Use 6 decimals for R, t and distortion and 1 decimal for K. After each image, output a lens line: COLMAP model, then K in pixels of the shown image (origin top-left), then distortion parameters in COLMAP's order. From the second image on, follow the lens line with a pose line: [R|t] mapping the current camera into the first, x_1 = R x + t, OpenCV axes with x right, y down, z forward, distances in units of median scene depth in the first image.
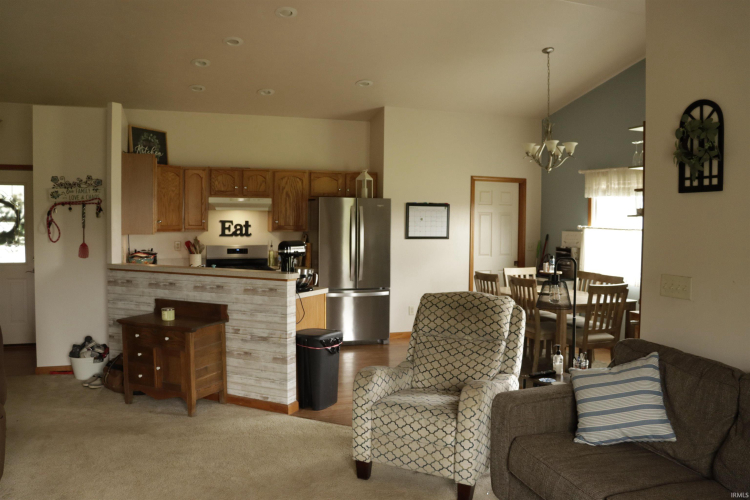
lens RADIAL K [[613.3, 0, 375.7], [0, 613.3, 252.5], [0, 0, 1]] dist [-0.169921, 0.136724]
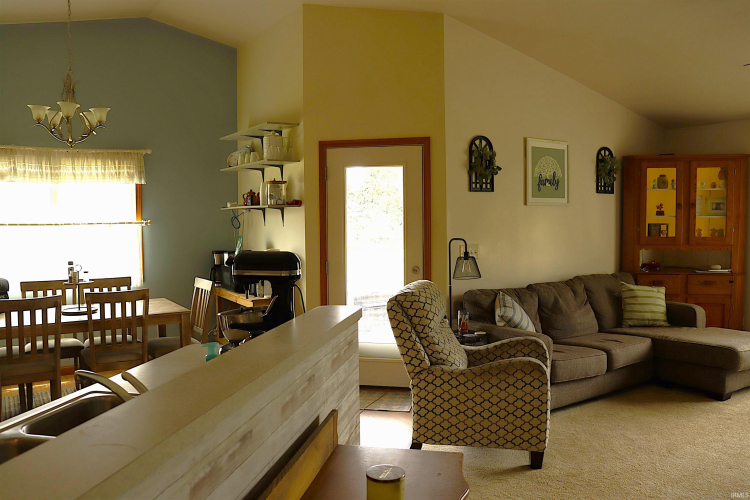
lens RADIAL K [[613.3, 0, 375.9], [0, 613.3, 247.3], [0, 0, 1]] dist [-0.169921, 0.136724]
pose [[-0.224954, -0.053051, 0.972924, -0.508710], [0.057136, 0.996080, 0.067524, -0.038948], [-0.972693, 0.070779, -0.221041, 0.813703]]
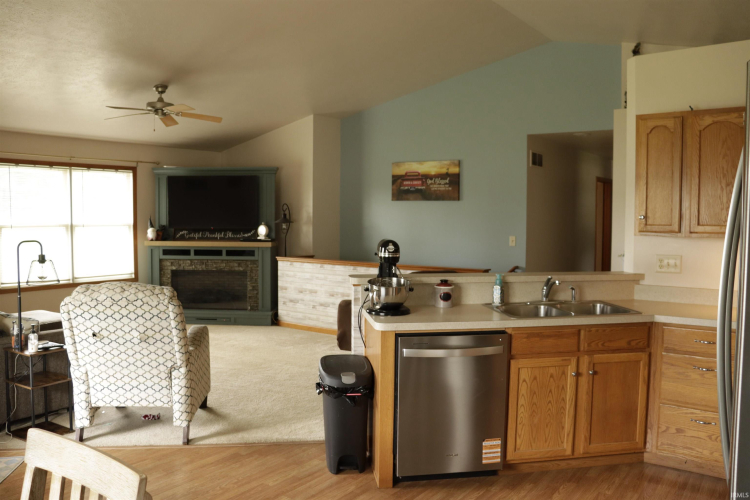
lens RADIAL K [[613.3, 0, 377.3], [0, 613.3, 249.8], [0, 0, 1]] dist [-0.169921, 0.136724]
pose [[-0.831829, 0.016961, -0.554773, 0.210935], [-0.041758, 0.994788, 0.093026, -0.056807], [0.553459, 0.100548, -0.826785, 1.265217]]
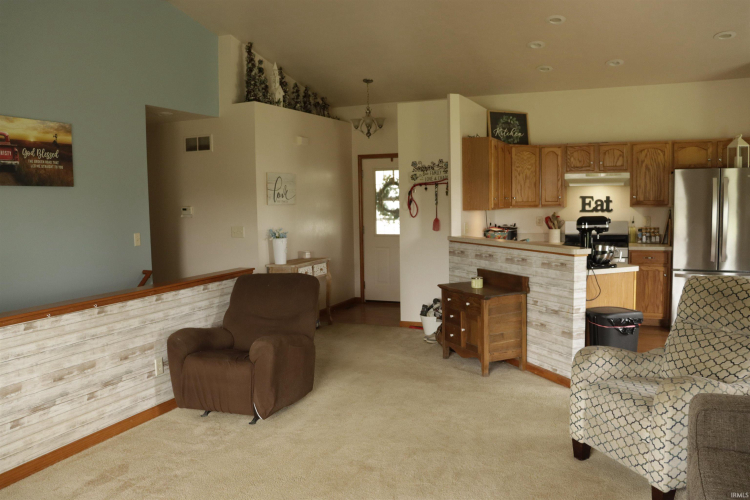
lens RADIAL K [[613.3, 0, 369.1], [0, 613.3, 250.4], [0, 0, 1]] dist [-0.169921, 0.136724]
pose [[0.728934, 0.034526, -0.683712, 0.209419], [-0.009906, 0.999155, 0.039893, 0.000671], [0.684512, -0.022307, 0.728660, 0.037099]]
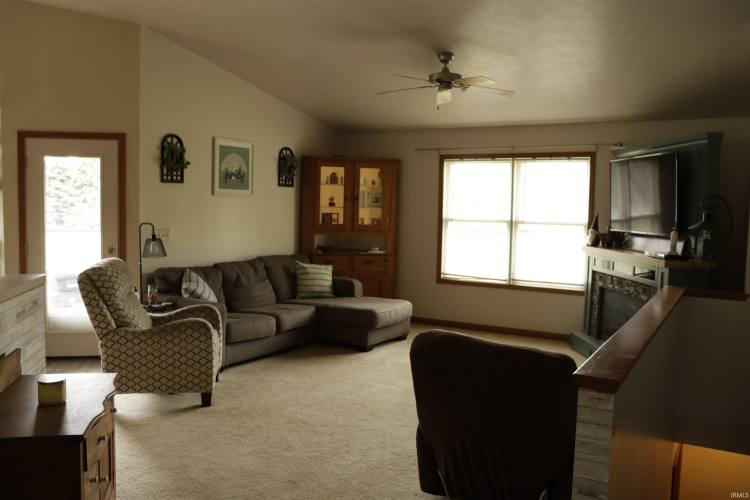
lens RADIAL K [[613.3, 0, 375.1], [0, 613.3, 253.3], [0, 0, 1]] dist [-0.169921, 0.136724]
pose [[-0.613896, -0.079915, 0.785331, -0.674285], [0.015703, 0.993429, 0.113366, -0.042196], [-0.789231, 0.081927, -0.608607, 0.817234]]
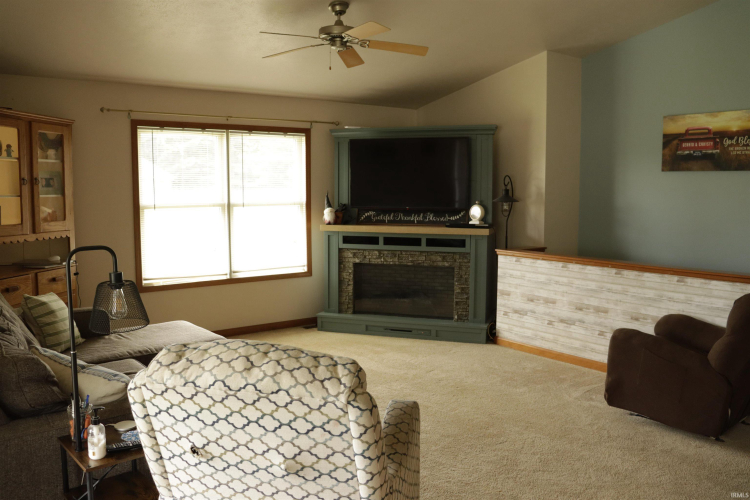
lens RADIAL K [[613.3, 0, 375.0], [0, 613.3, 250.5], [0, 0, 1]] dist [-0.169921, 0.136724]
pose [[-0.957207, 0.020409, -0.288684, 0.117864], [-0.023323, 0.988826, 0.147240, -0.043896], [0.288464, 0.147672, -0.946035, 0.911303]]
